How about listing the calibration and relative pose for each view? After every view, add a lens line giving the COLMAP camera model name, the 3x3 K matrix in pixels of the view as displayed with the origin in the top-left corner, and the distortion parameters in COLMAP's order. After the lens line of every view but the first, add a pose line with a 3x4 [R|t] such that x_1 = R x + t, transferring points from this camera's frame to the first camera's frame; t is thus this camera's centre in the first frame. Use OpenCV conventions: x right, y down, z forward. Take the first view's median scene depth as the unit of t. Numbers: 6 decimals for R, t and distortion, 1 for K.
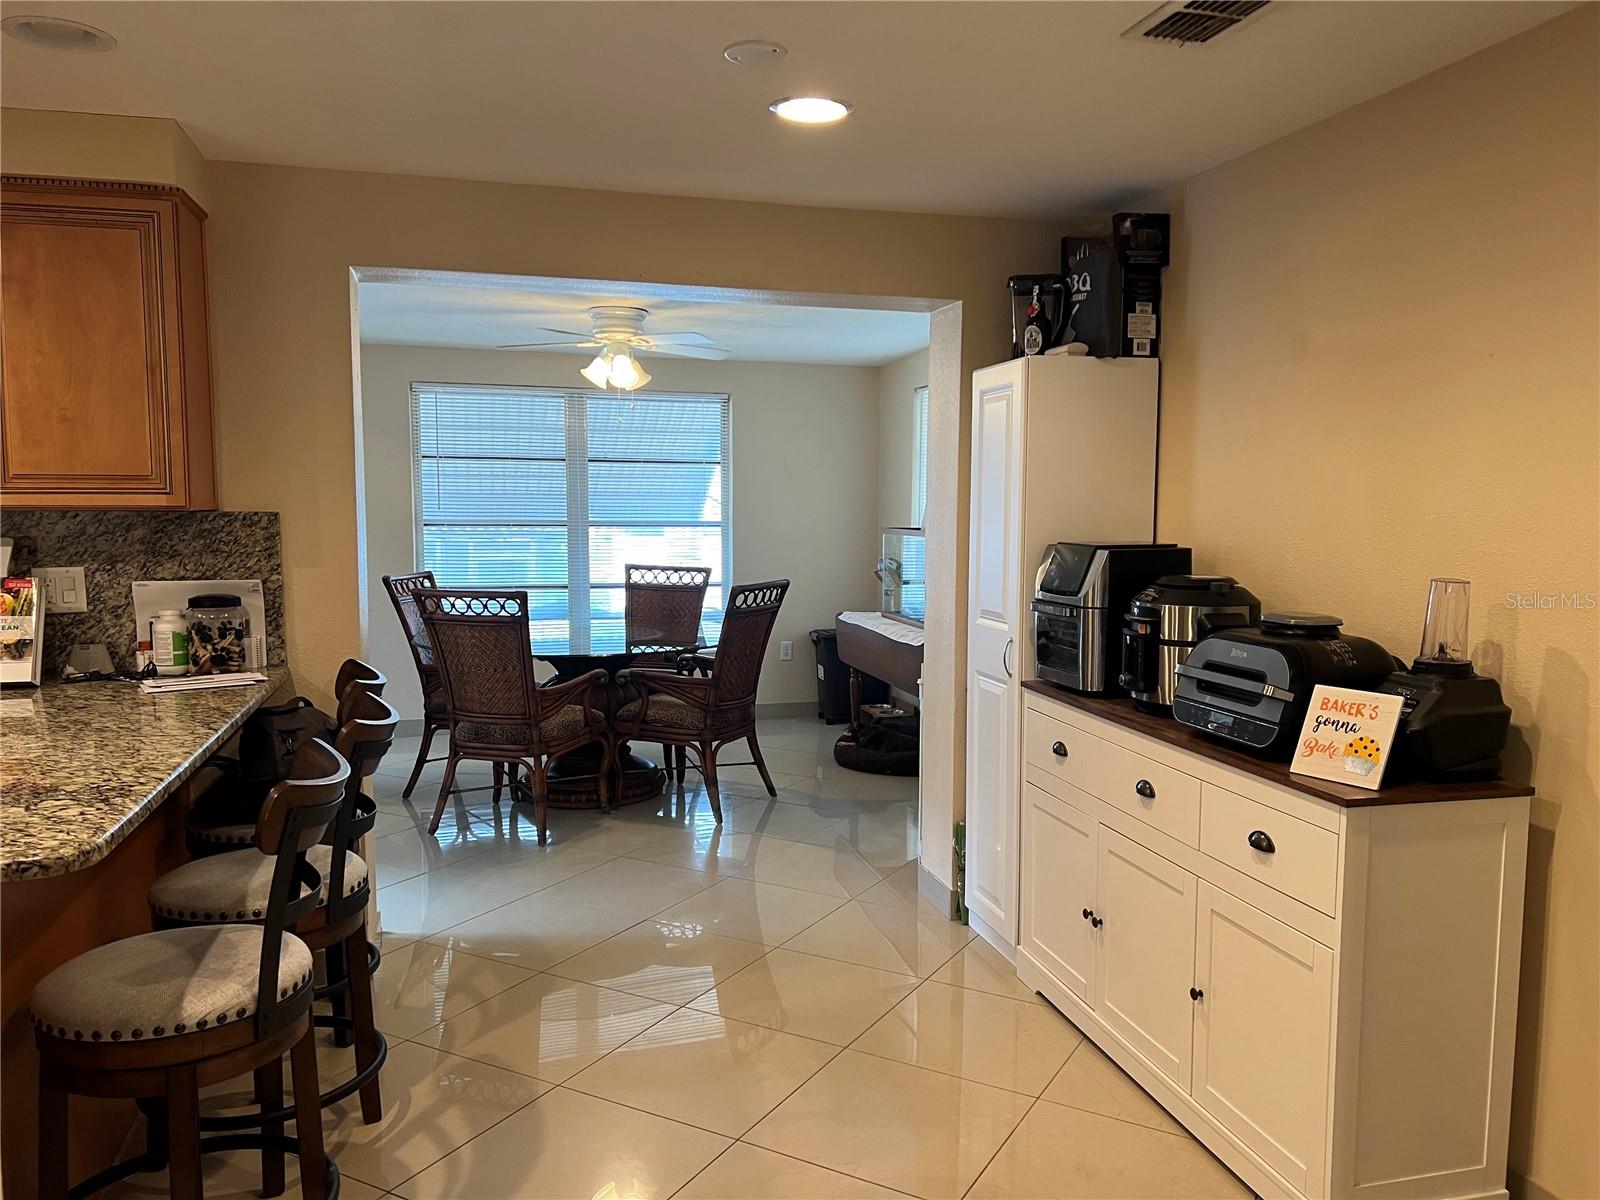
lens RADIAL K [[1198.4, 0, 809.8], [0, 1198.4, 610.9], [0, 0, 1]] dist [0.092790, -0.108714]
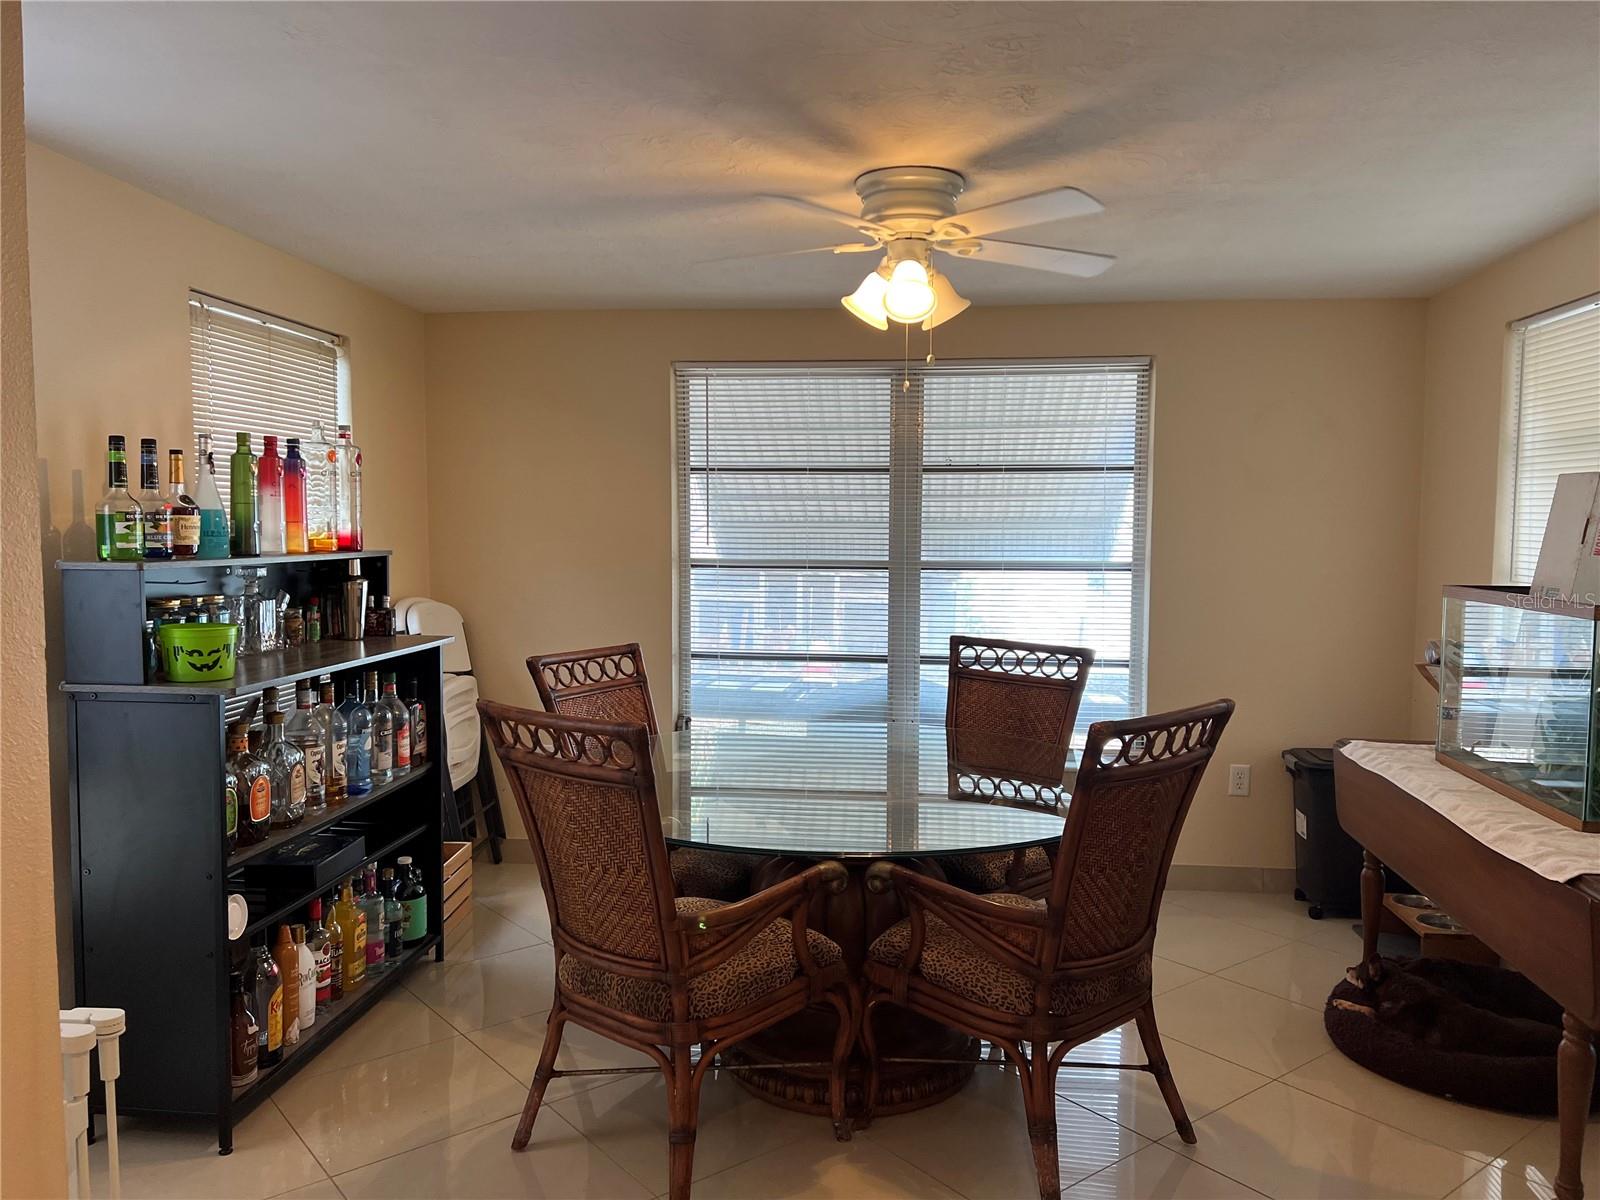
lens RADIAL K [[1198.4, 0, 809.8], [0, 1198.4, 610.9], [0, 0, 1]] dist [0.092790, -0.108714]
pose [[0.929012, 0.028611, -0.368943, 0.003104], [-0.035482, 0.999300, -0.011849, -0.049411], [0.368346, 0.024098, 0.929377, 0.485586]]
